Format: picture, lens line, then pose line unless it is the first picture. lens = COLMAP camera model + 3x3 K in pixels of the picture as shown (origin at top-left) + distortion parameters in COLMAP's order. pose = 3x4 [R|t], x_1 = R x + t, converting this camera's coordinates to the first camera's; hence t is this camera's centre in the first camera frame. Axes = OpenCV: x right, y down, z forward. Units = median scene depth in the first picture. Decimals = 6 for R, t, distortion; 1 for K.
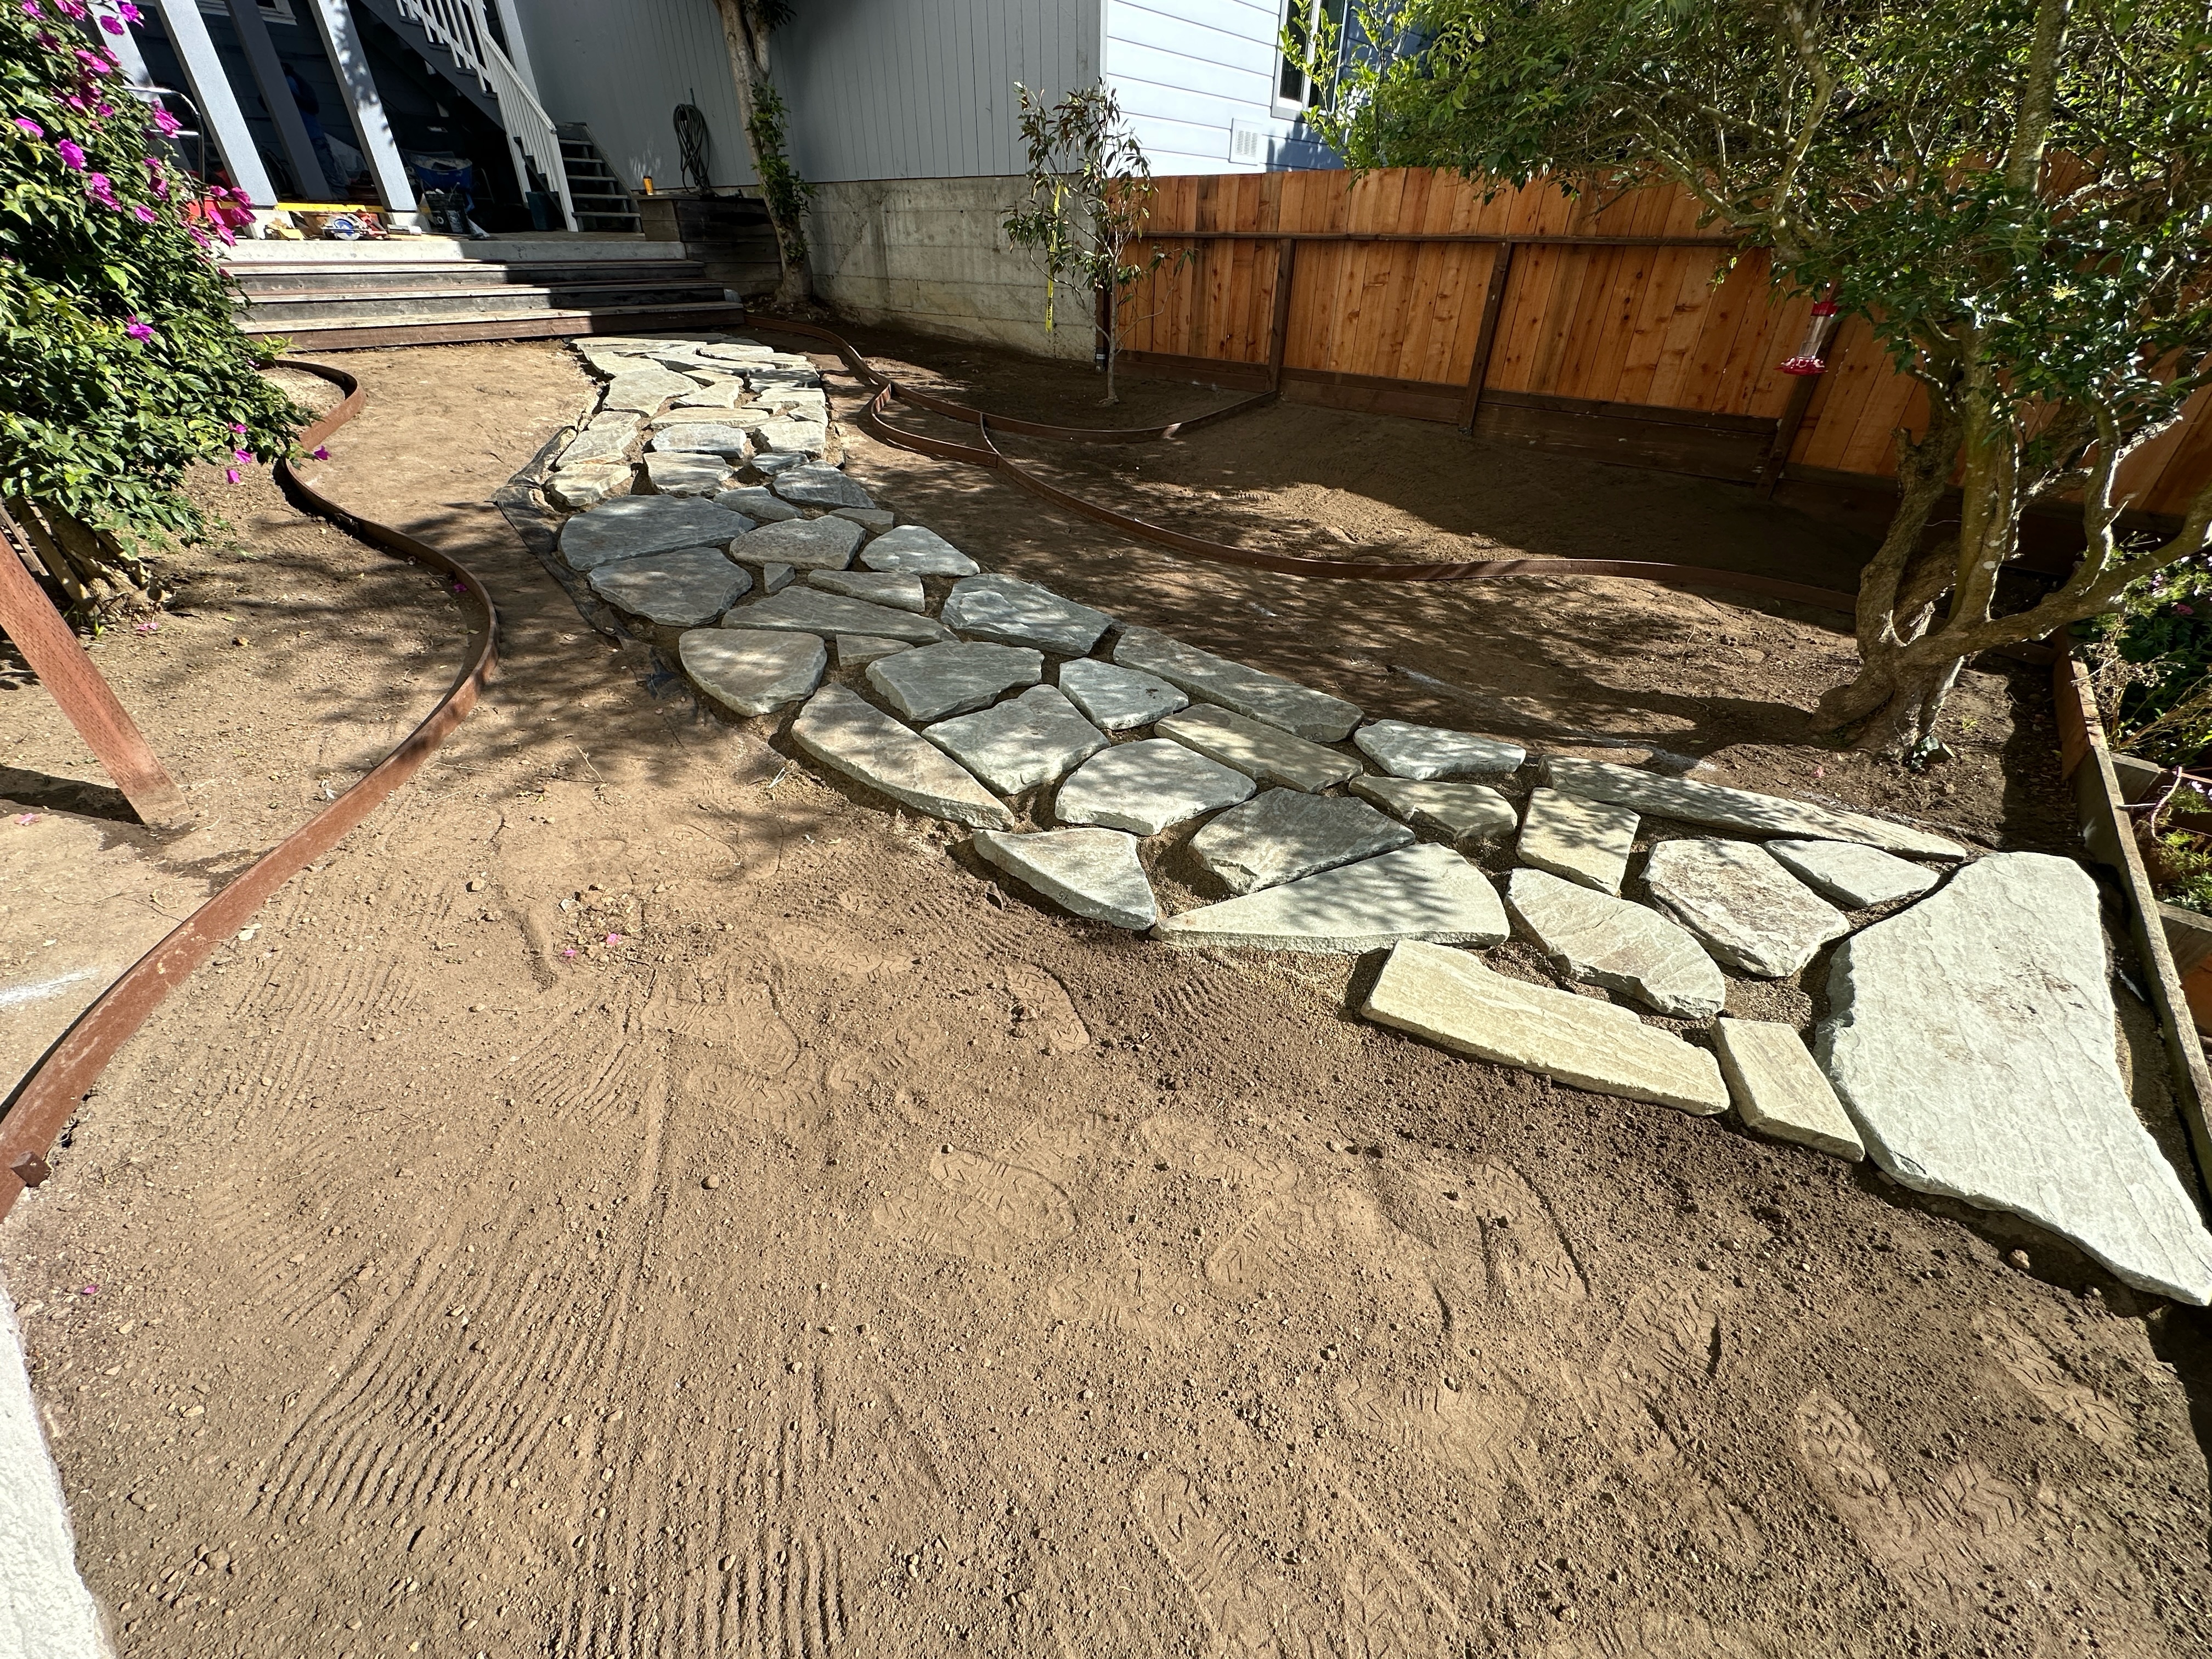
lens RADIAL K [[890.5, 0, 1102.2], [0, 890.5, 827.5], [0, 0, 1]] dist [0.012132, -0.000005]
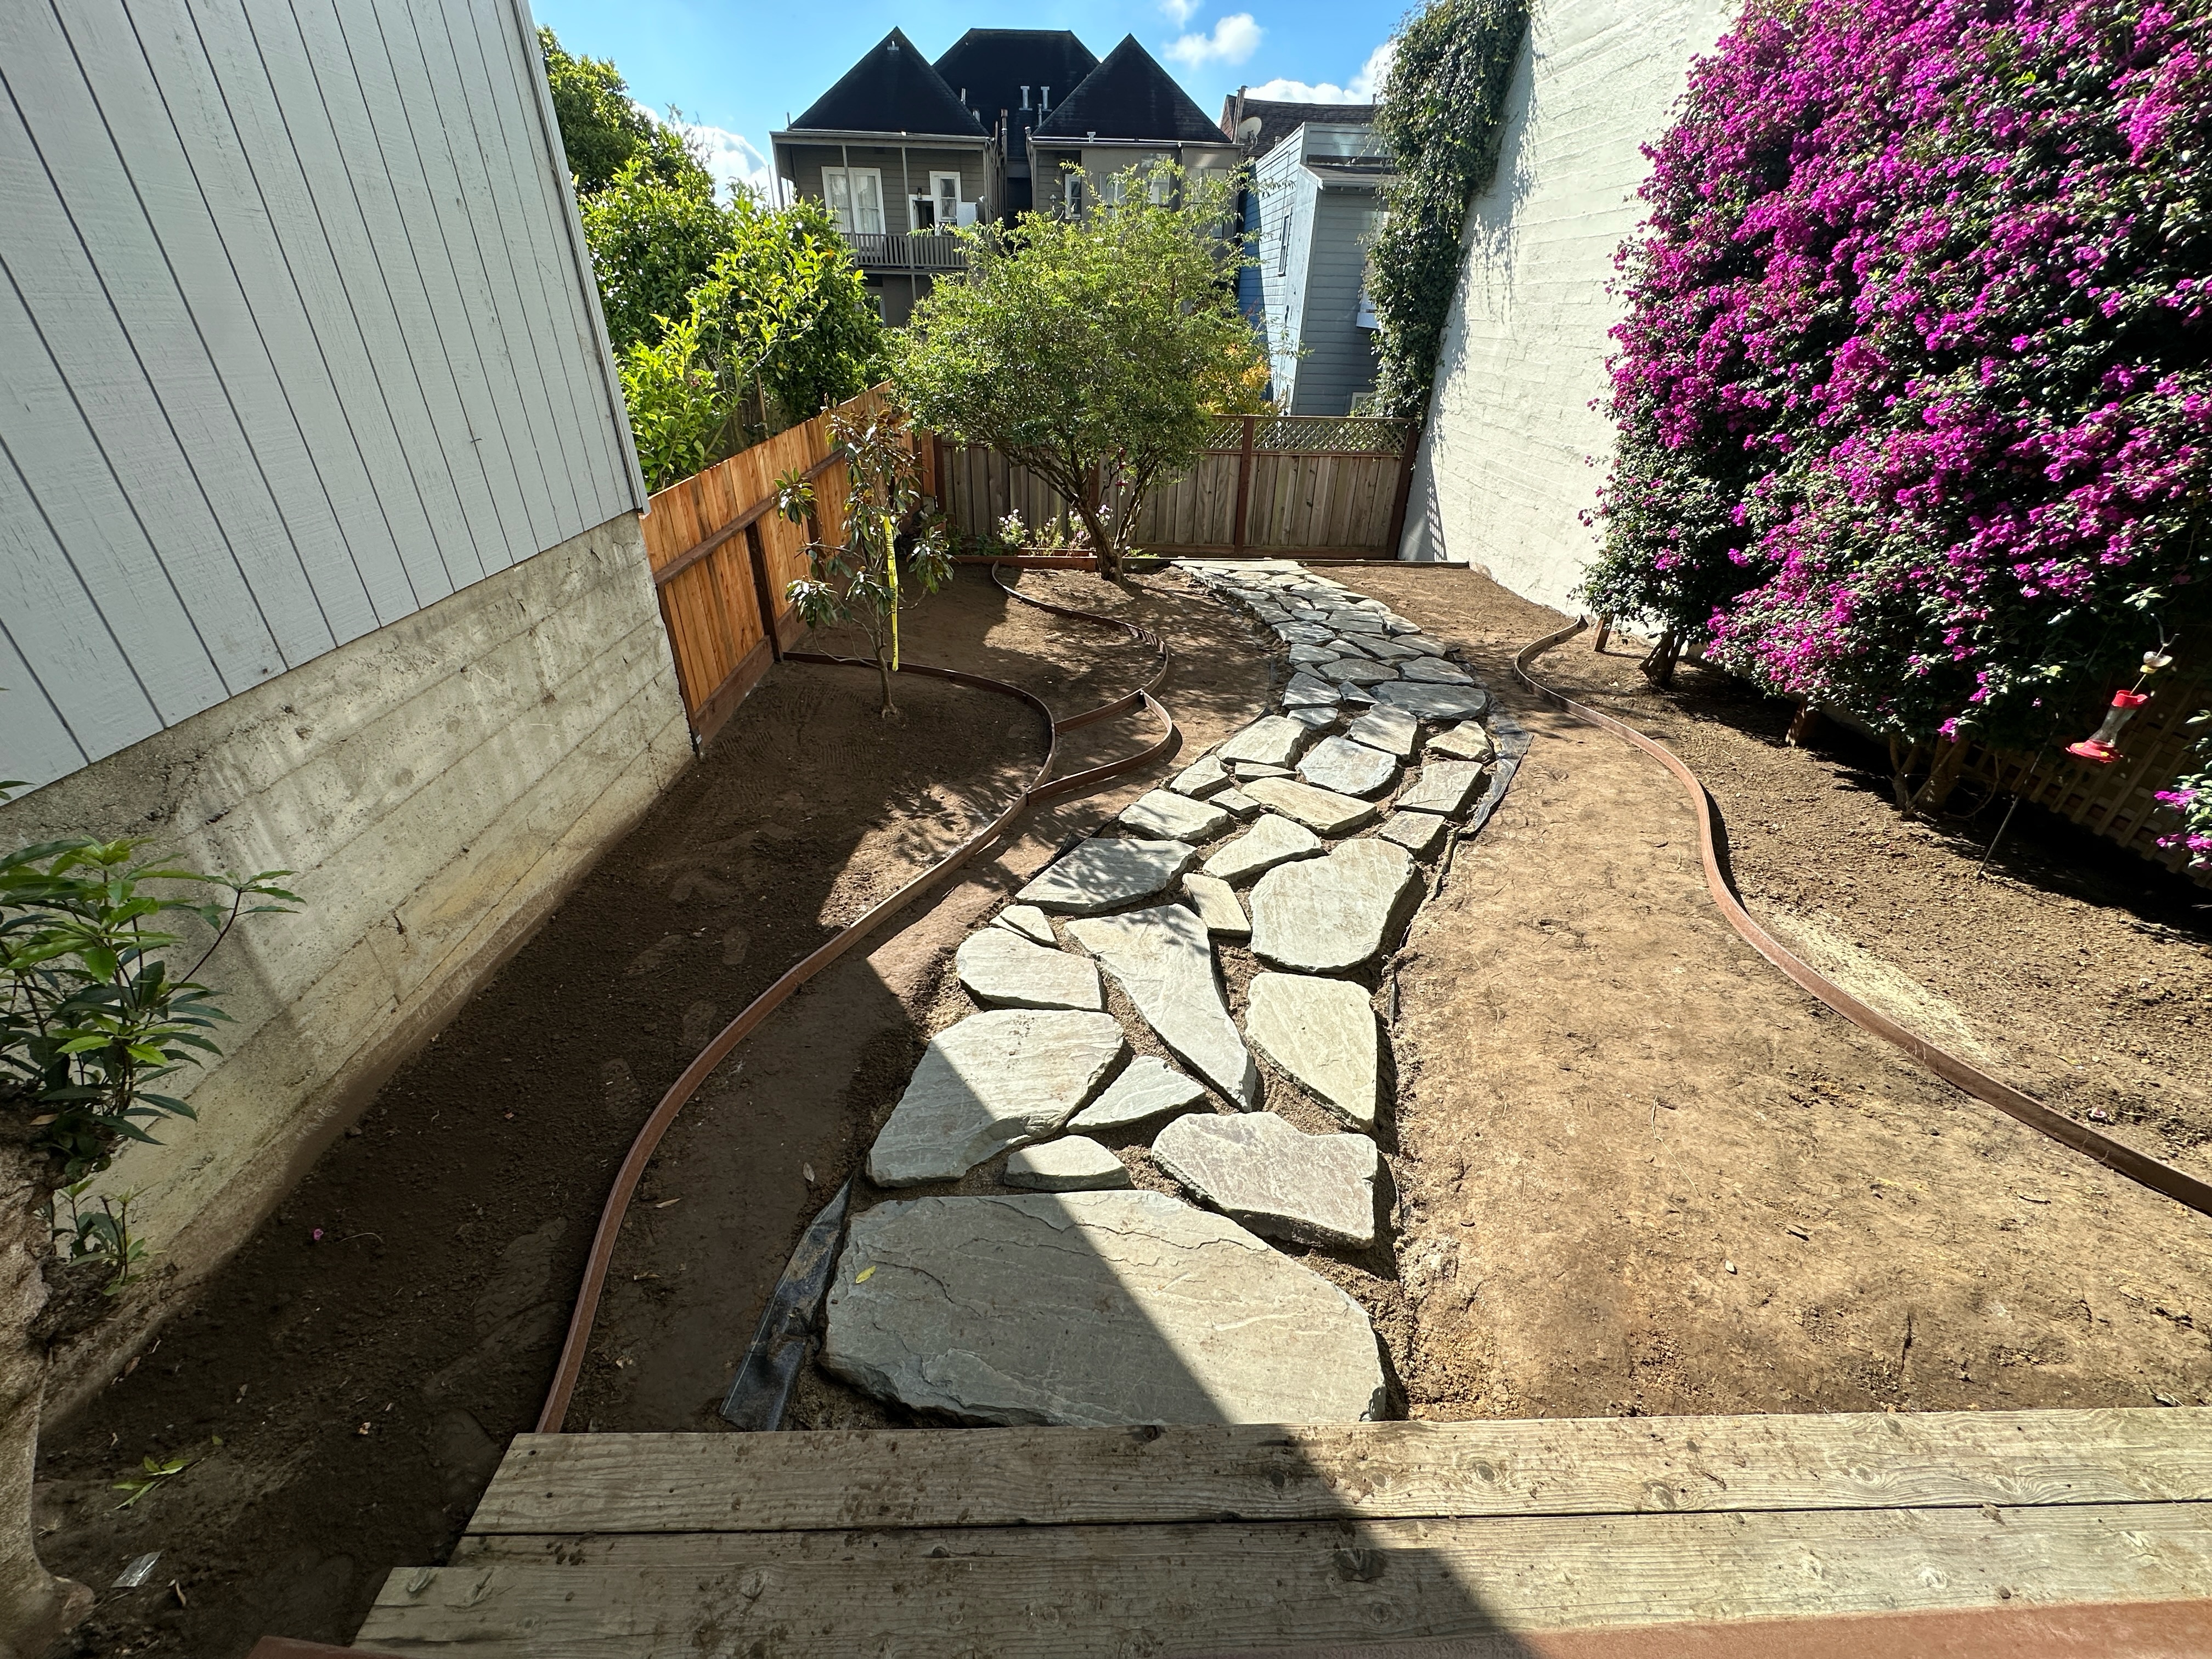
lens RADIAL K [[890.5, 0, 1102.2], [0, 890.5, 827.5], [0, 0, 1]] dist [0.012132, -0.000005]
pose [[-0.660568, -0.399311, 0.635768, -1.444967], [0.397080, 0.532865, 0.747250, -1.935724], [-0.637163, 0.746060, -0.193435, 2.202965]]
